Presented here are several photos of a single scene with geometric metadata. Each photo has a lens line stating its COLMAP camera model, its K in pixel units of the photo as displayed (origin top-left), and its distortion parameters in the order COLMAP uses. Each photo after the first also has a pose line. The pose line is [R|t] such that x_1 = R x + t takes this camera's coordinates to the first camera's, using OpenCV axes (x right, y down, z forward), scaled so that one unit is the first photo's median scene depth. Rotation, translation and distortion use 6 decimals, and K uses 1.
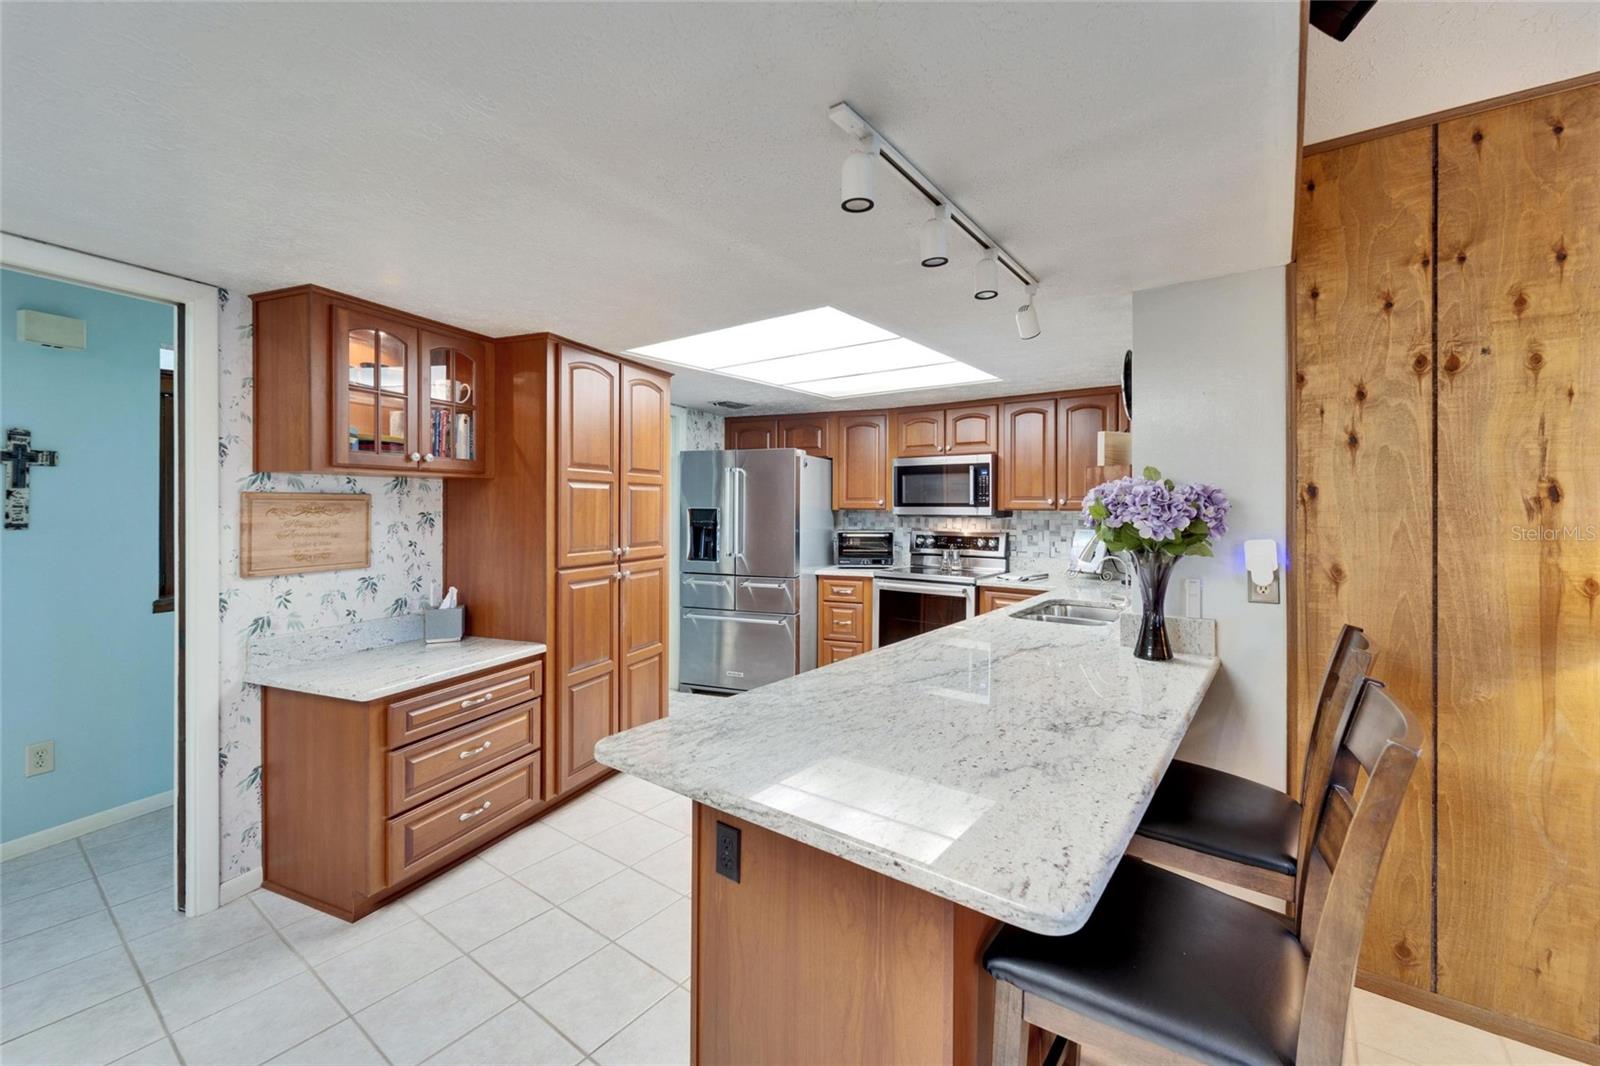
lens RADIAL K [[660.5, 0, 796.7], [0, 660.5, 508.5], [0, 0, 1]] dist [0.006620, -0.002144]
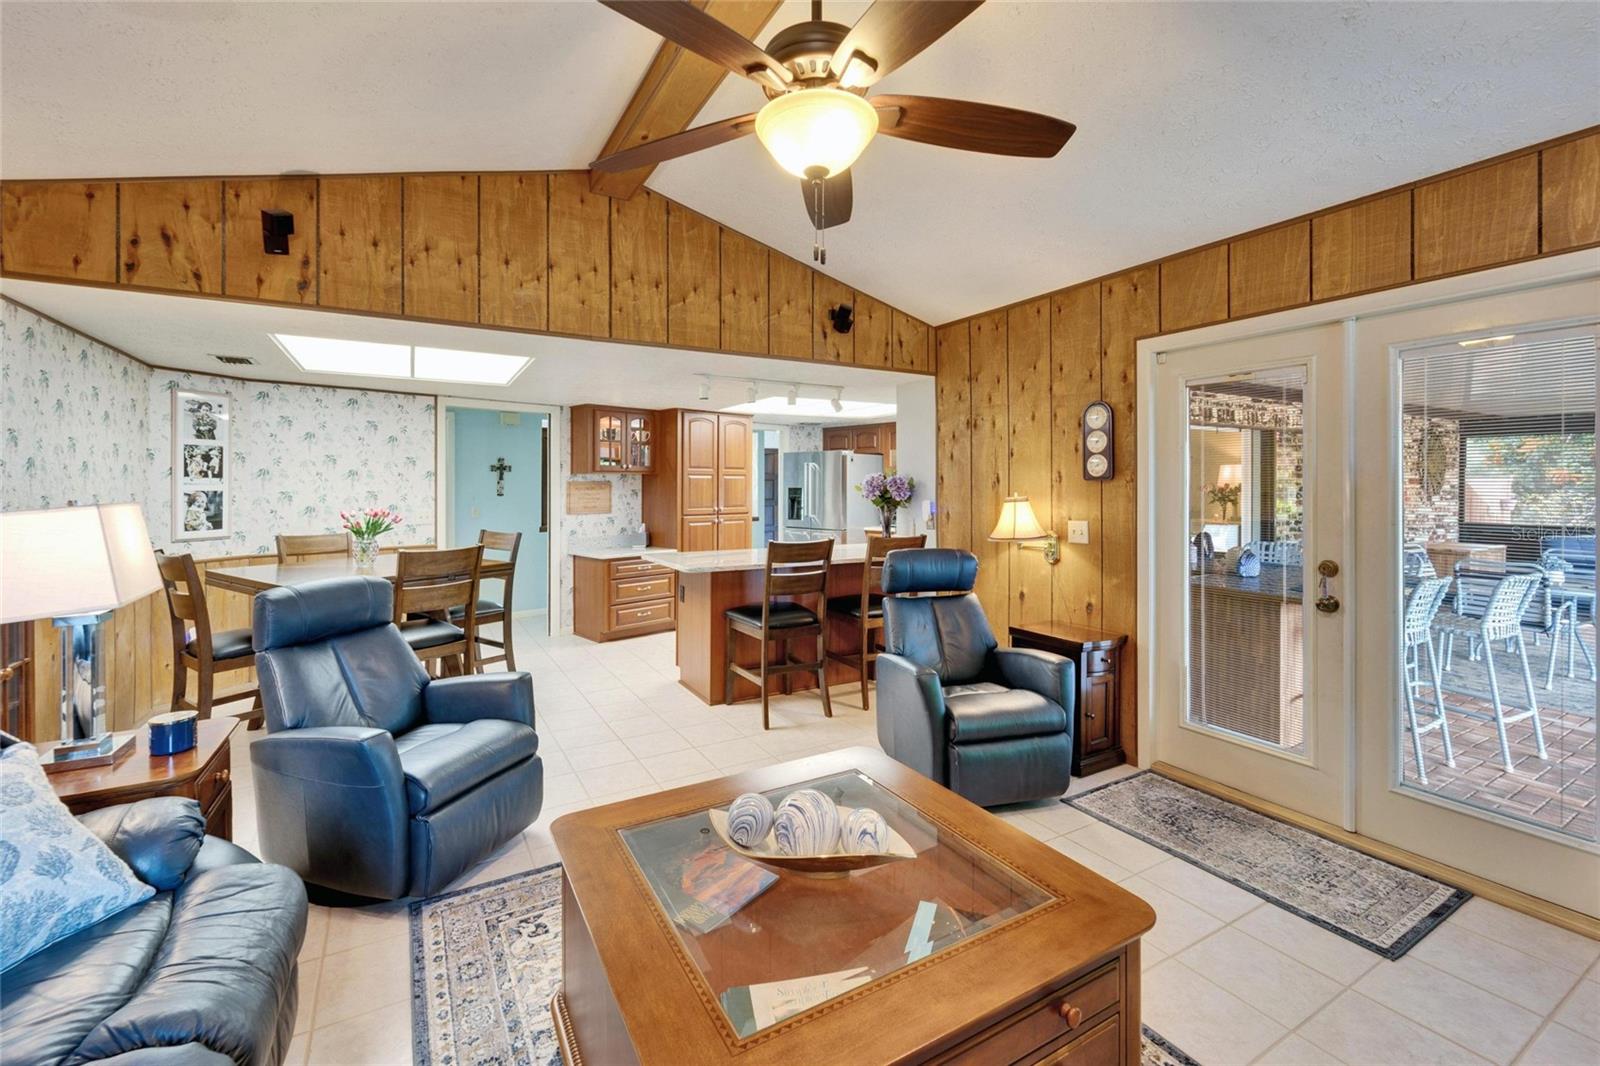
lens RADIAL K [[660.5, 0, 766.5], [0, 660.5, 483.0], [0, 0, 1]] dist [0.006620, -0.002144]
pose [[0.911036, -0.005391, -0.412292, 0.775649], [0.001897, 0.999959, -0.008882, 0.004506], [0.412323, 0.007310, 0.911008, -0.855139]]
